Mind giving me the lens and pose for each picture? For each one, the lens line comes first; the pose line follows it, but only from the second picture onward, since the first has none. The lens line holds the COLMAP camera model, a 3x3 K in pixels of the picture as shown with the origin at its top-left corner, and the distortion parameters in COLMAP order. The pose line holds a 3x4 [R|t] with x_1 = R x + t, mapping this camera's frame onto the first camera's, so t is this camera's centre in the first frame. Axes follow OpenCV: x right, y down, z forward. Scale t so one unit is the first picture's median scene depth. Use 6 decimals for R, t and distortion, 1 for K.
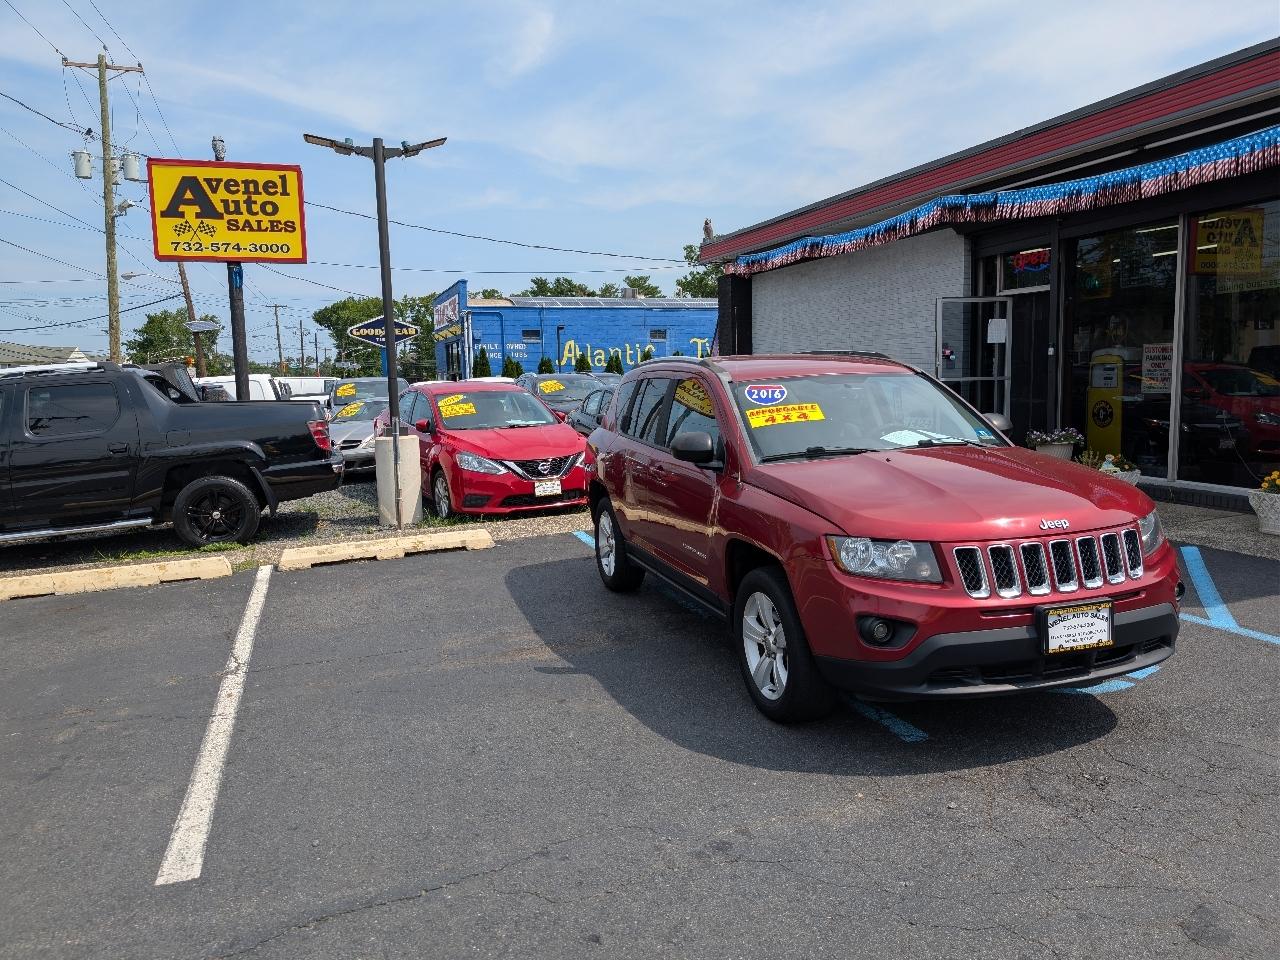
lens RADIAL K [[929.5, 0, 641.9], [0, 929.5, 474.5], [0, 0, 1]] dist [0.021583, -0.008100]
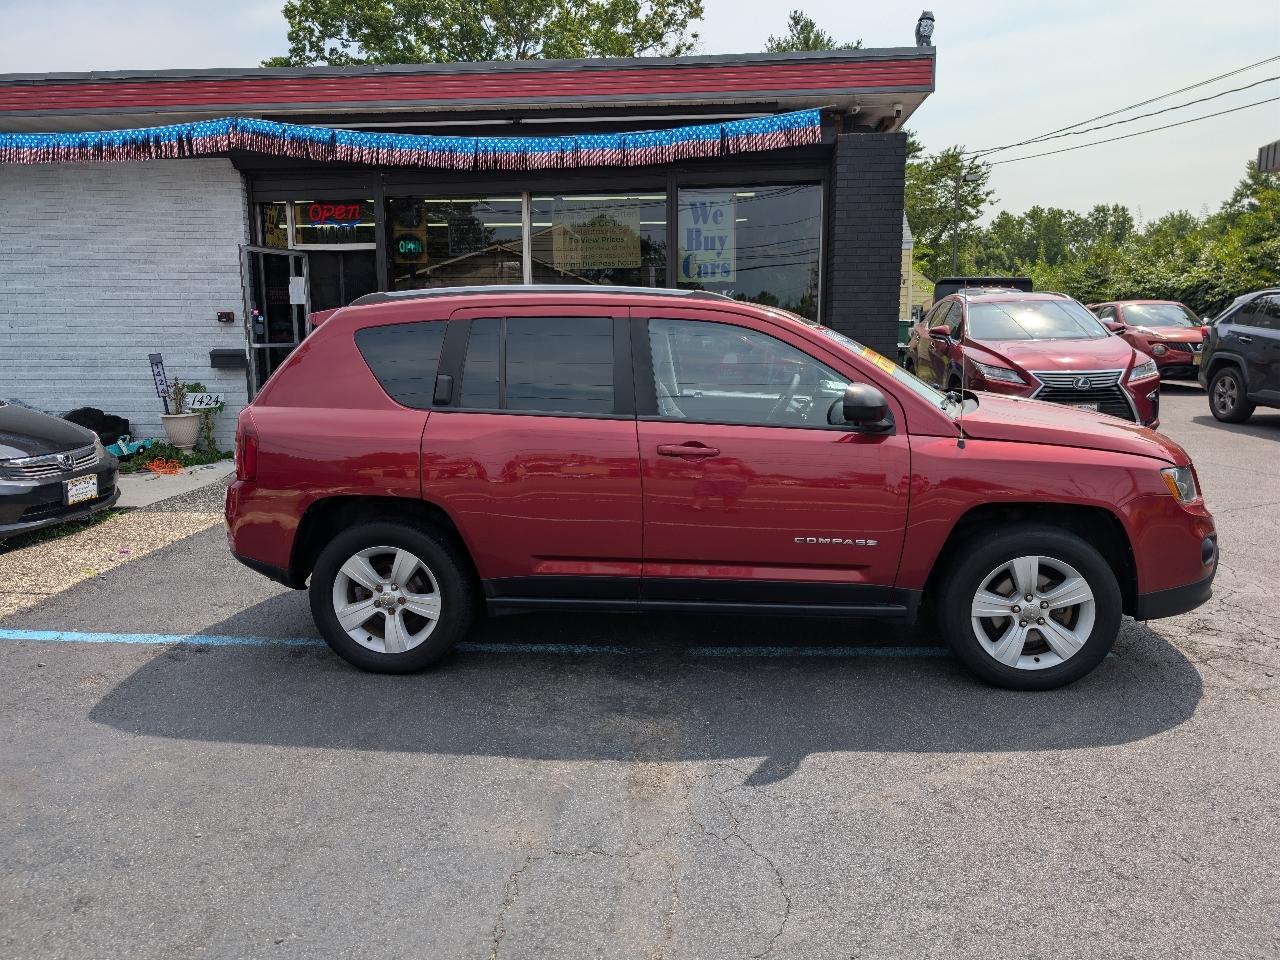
lens RADIAL K [[924.8, 0, 646.9], [0, 924.8, 479.6], [0, 0, 1]] dist [0.005484, 0.000282]
pose [[0.392234, -0.120526, 0.911935, -0.277632], [0.099468, 0.991123, 0.088210, -0.020485], [-0.914472, 0.056109, 0.400741, 0.335825]]
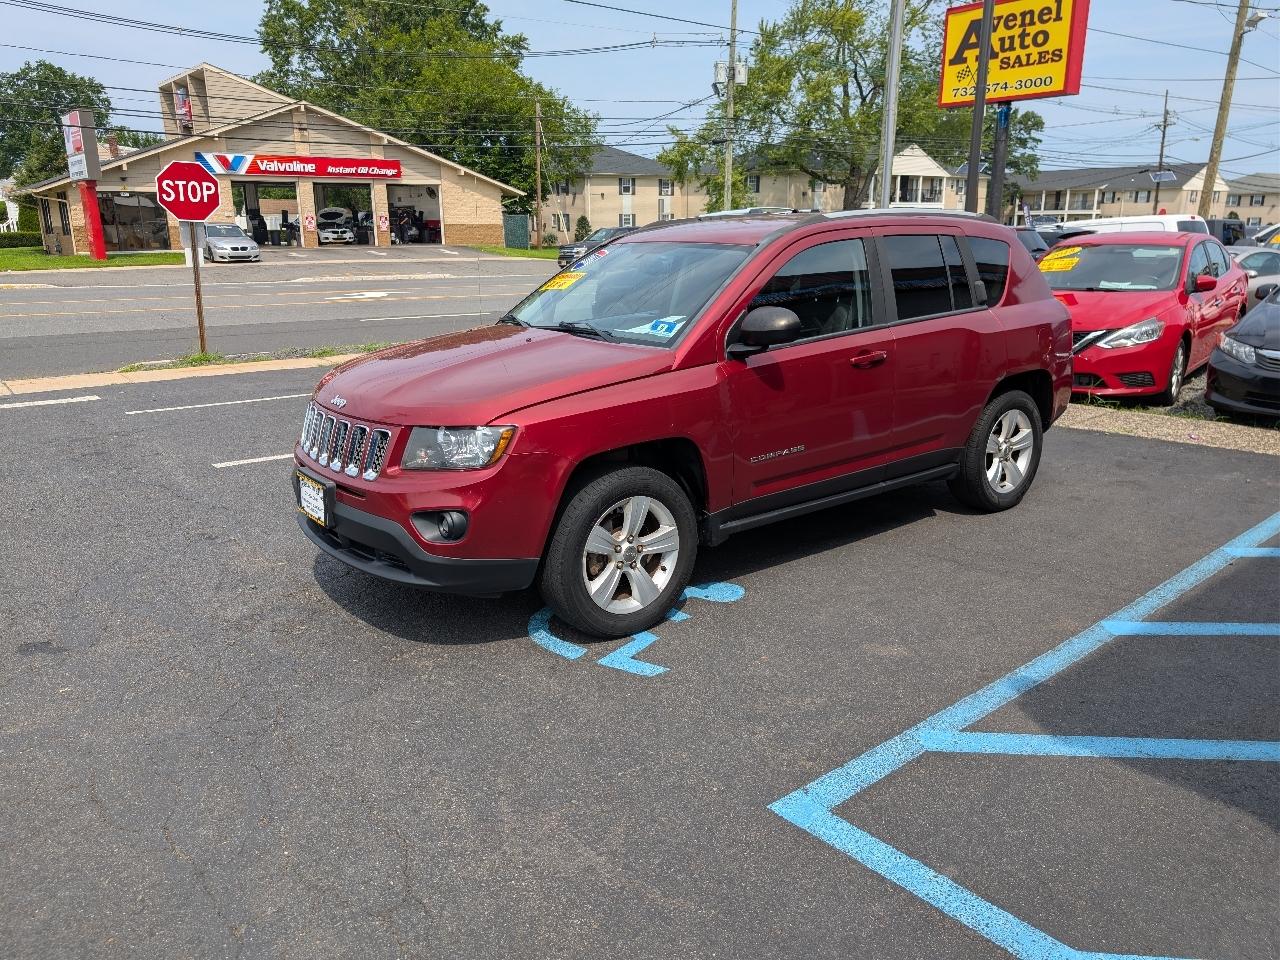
lens RADIAL K [[930.0, 0, 625.8], [0, 930.0, 472.8], [0, 0, 1]] dist [0.009422, -0.002351]
pose [[0.339774, 0.265982, -0.902113, 0.443100], [-0.106881, 0.963883, 0.243938, -0.045761], [0.934414, 0.013535, 0.355931, 0.276813]]
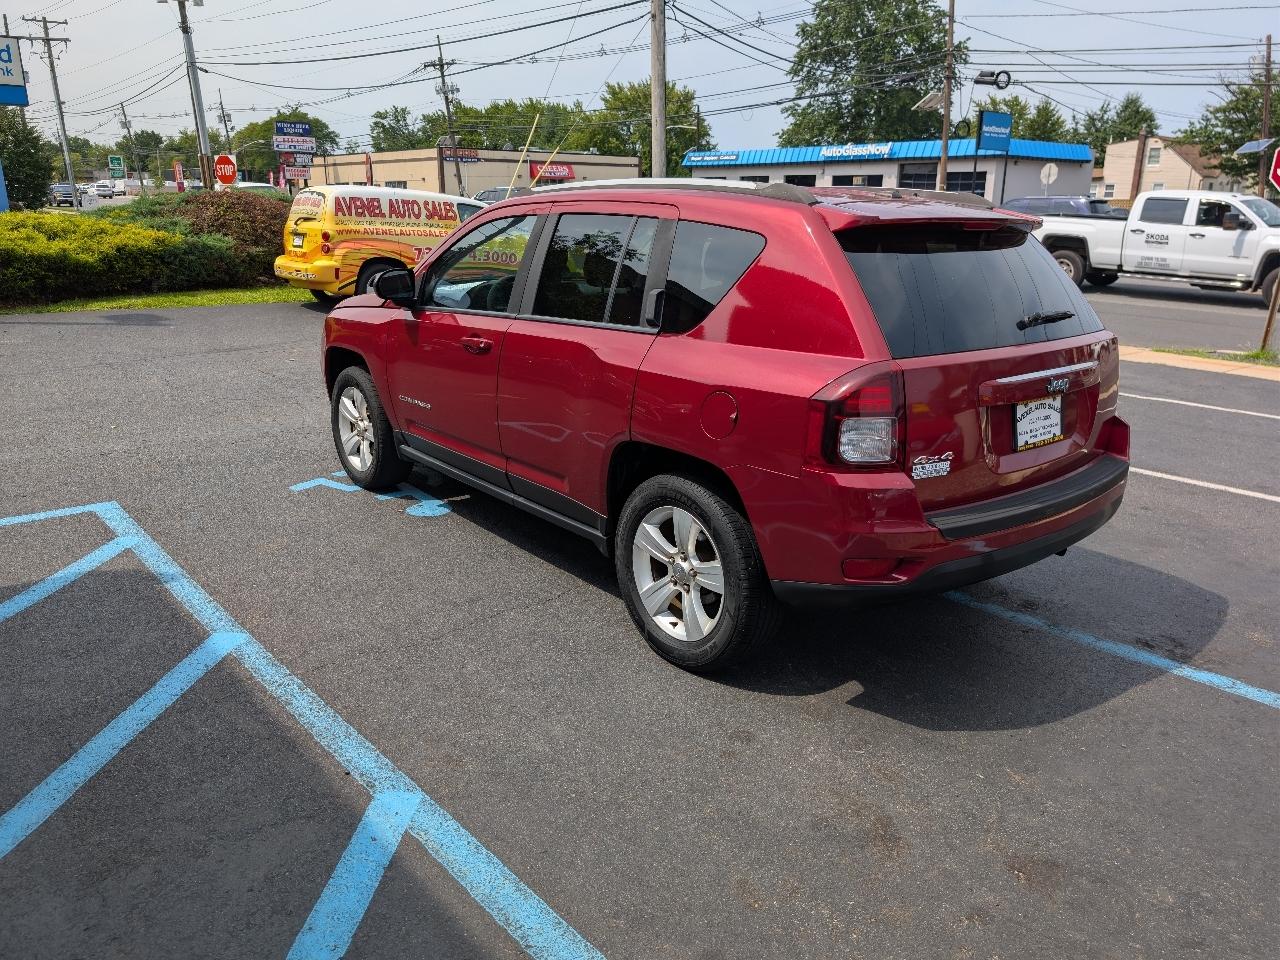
lens RADIAL K [[914.1, 0, 640.0], [0, 914.1, 480.0], [0, 0, 1]] dist [0.015201, -0.007489]
pose [[-0.927635, 0.124957, -0.351965, 0.210748], [-0.027017, 0.917453, 0.396925, -0.096807], [0.372510, 0.377710, -0.847686, 0.801369]]
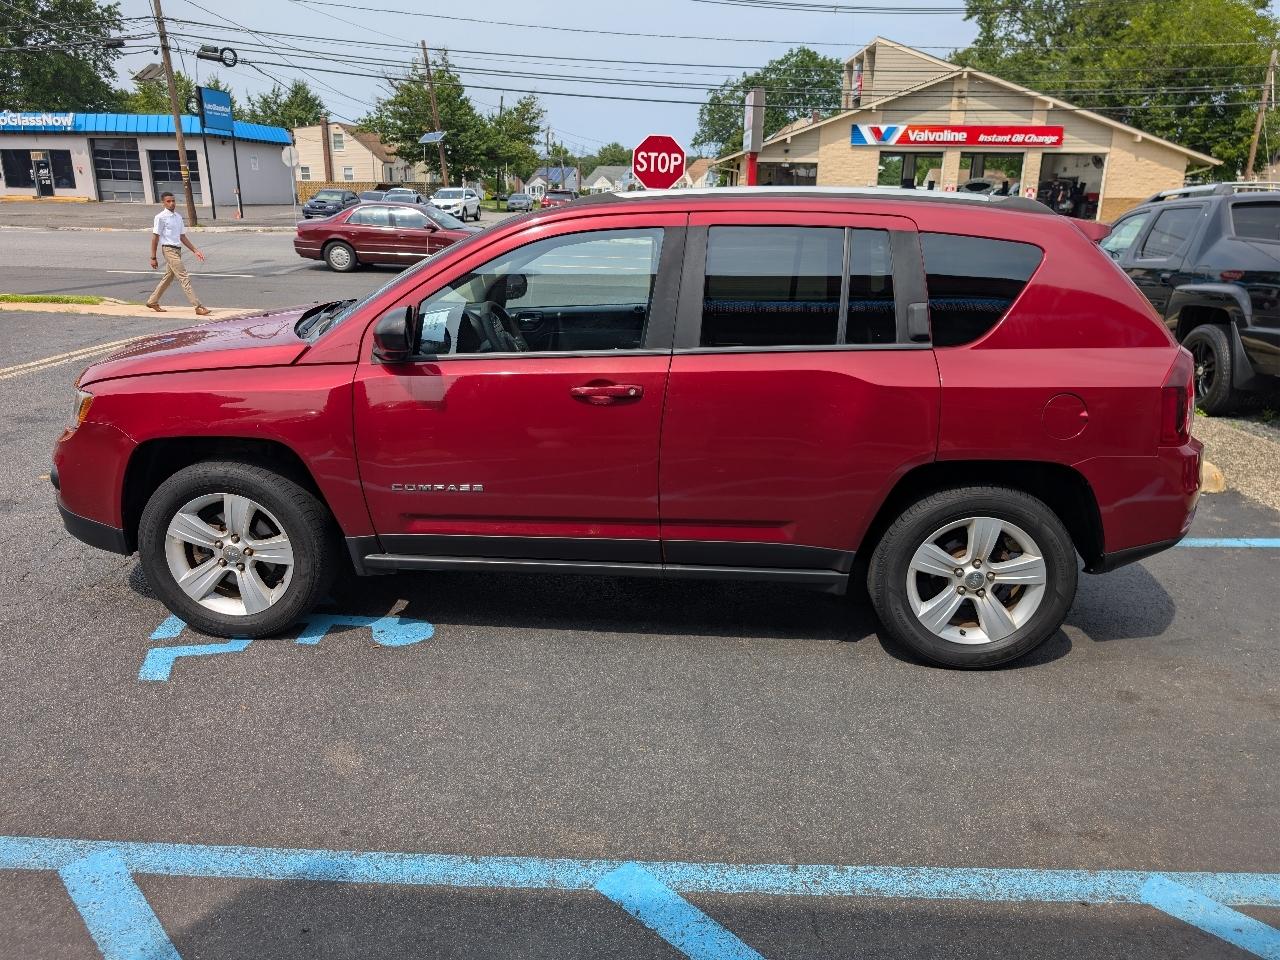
lens RADIAL K [[923.0, 0, 630.0], [0, 923.0, 469.3], [0, 0, 1]] dist [0.012803, -0.005878]
pose [[-0.362763, 0.288431, -0.886121, 0.375517], [-0.108132, 0.931443, 0.347450, -0.080953], [0.925586, 0.221861, -0.306705, 0.577219]]
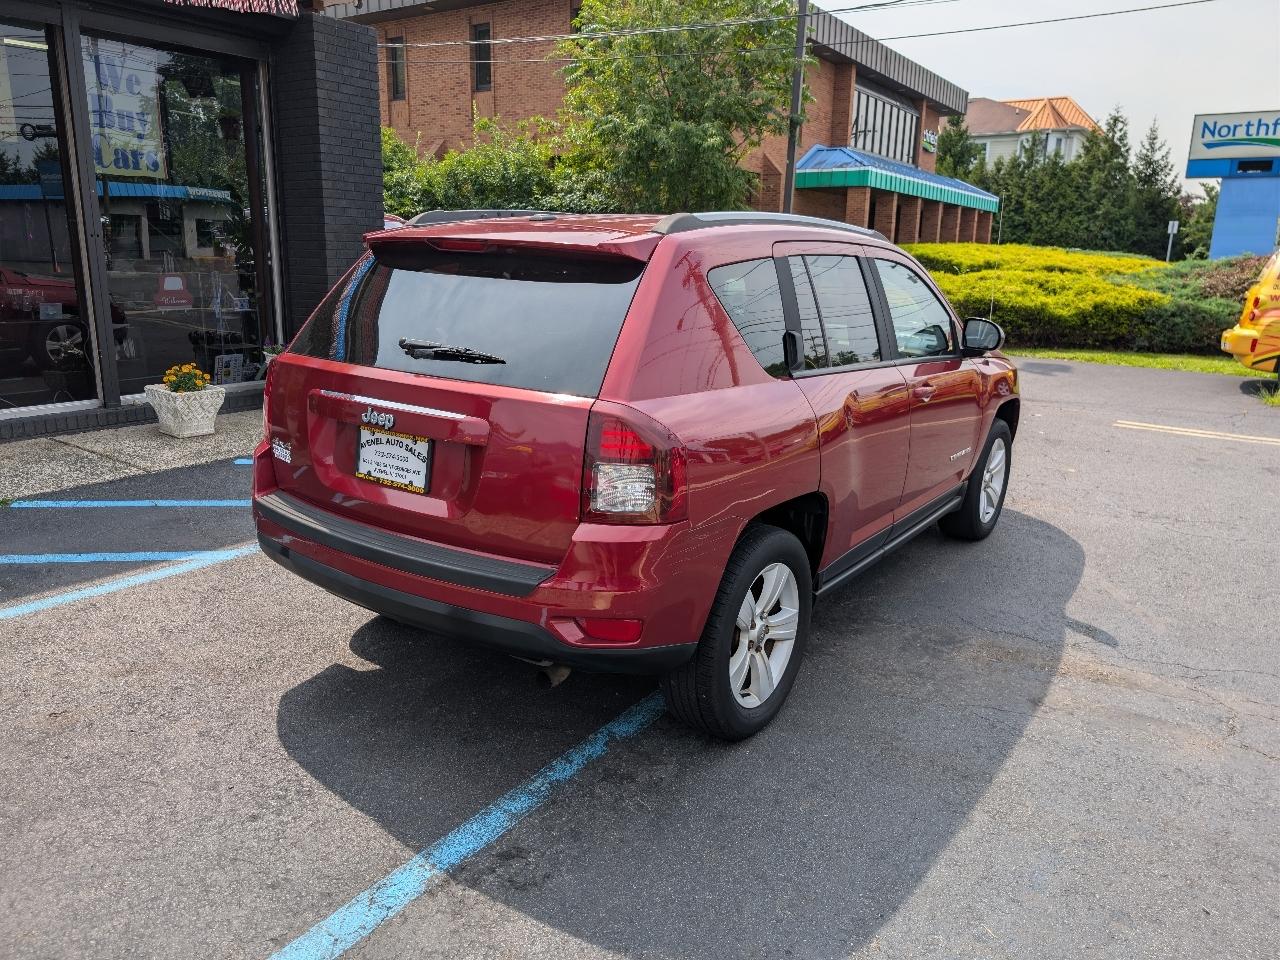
lens RADIAL K [[924.8, 0, 646.9], [0, 924.8, 479.6], [0, 0, 1]] dist [0.005484, 0.000282]
pose [[-0.608992, -0.177167, 0.773137, -0.184101], [0.082755, 0.955223, 0.284078, -0.070313], [-0.788848, 0.236982, -0.567062, 0.707131]]
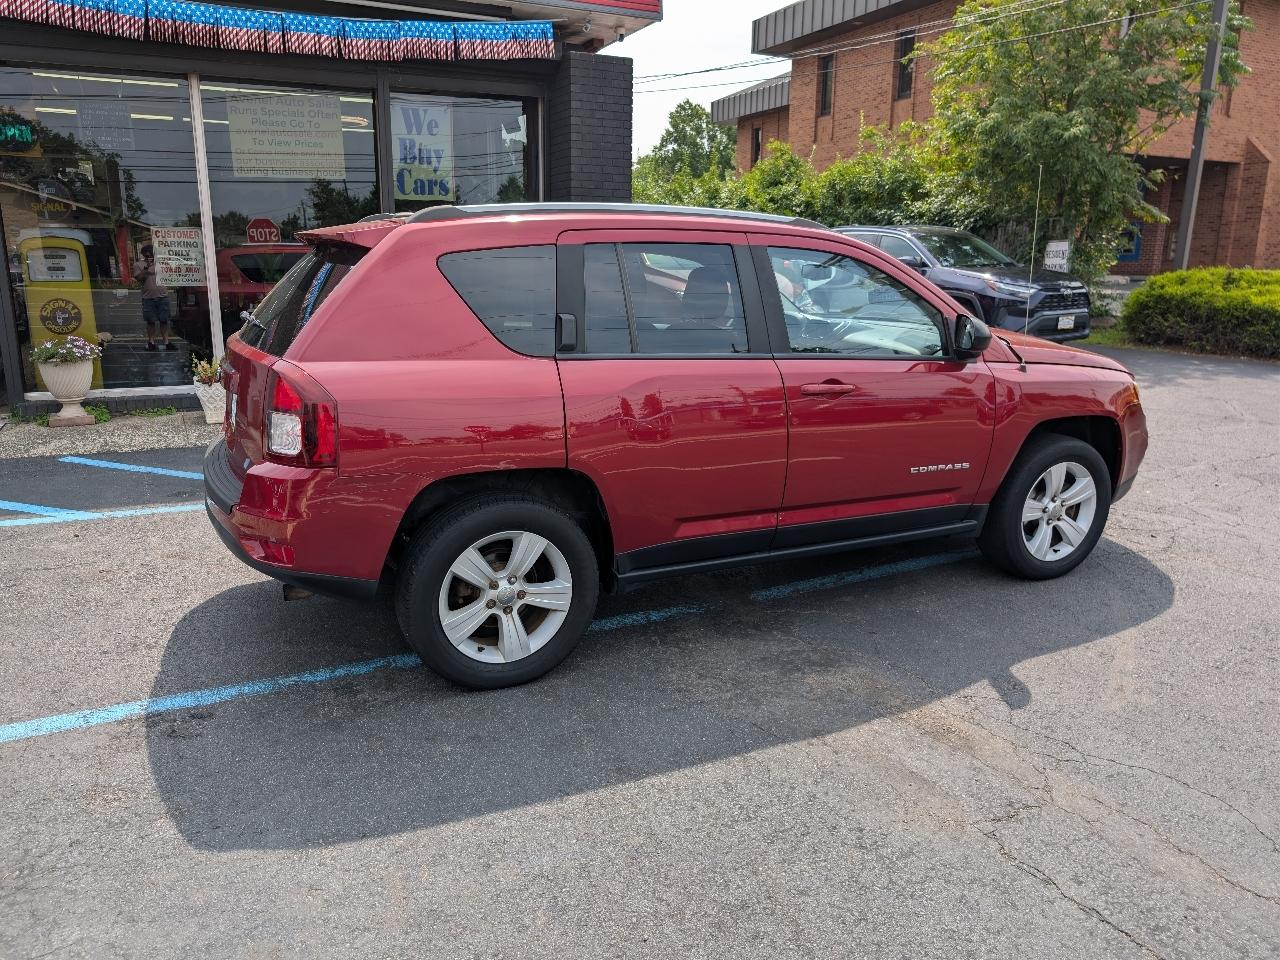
lens RADIAL K [[923.0, 0, 630.0], [0, 923.0, 469.3], [0, 0, 1]] dist [0.012803, -0.005878]
pose [[-0.133926, -0.196980, 0.971217, -0.272449], [0.107907, 0.971320, 0.211881, -0.045581], [-0.985099, 0.133177, -0.108830, 0.542269]]
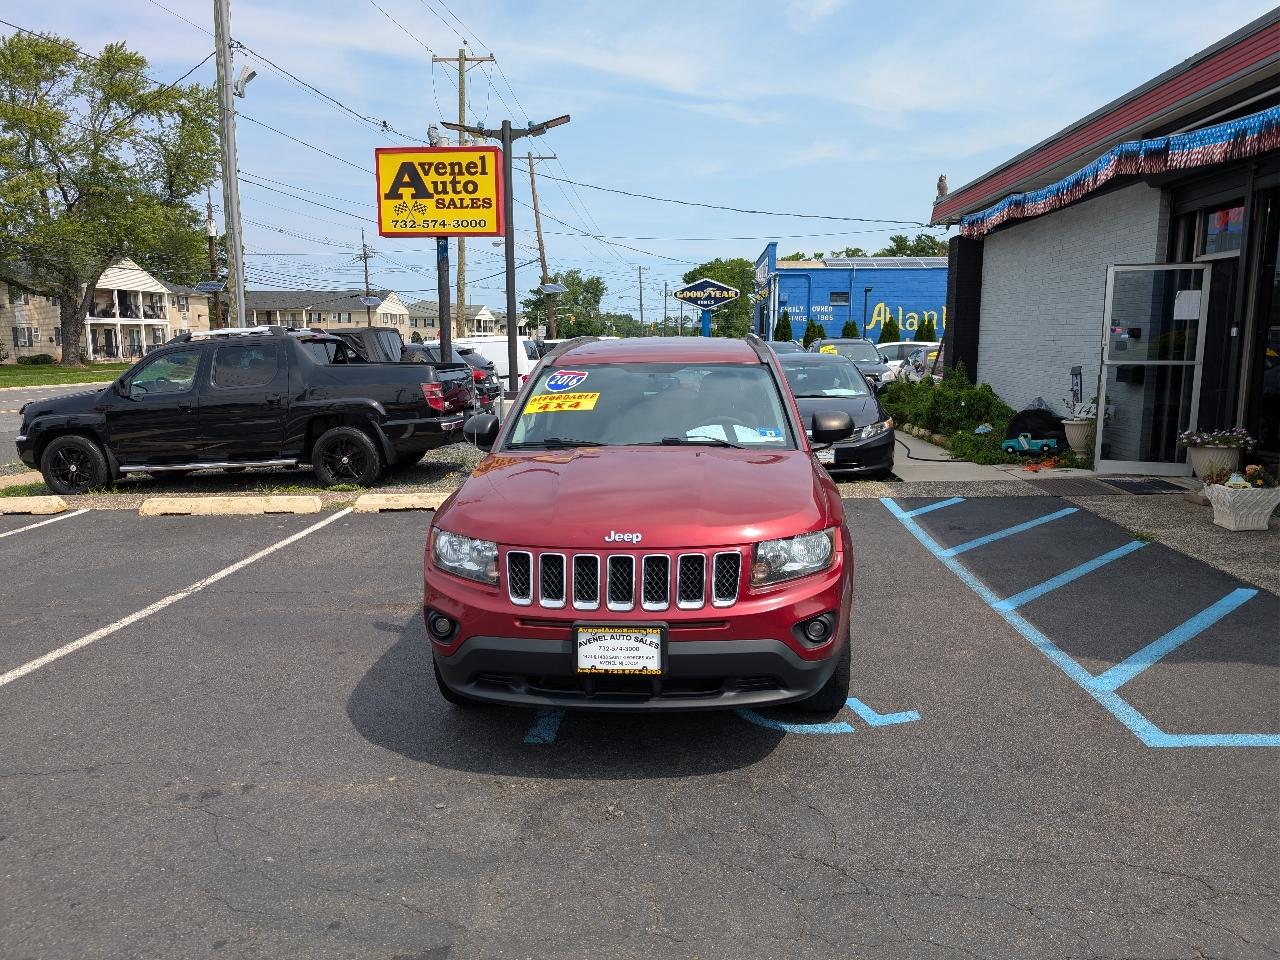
lens RADIAL K [[931.8, 0, 644.0], [0, 931.8, 475.9], [0, 0, 1]] dist [0.014481, -0.000885]
pose [[0.923216, 0.078292, -0.376222, 0.239522], [-0.061828, 0.996534, 0.055661, -0.018243], [0.379276, -0.028126, 0.924856, 0.044511]]
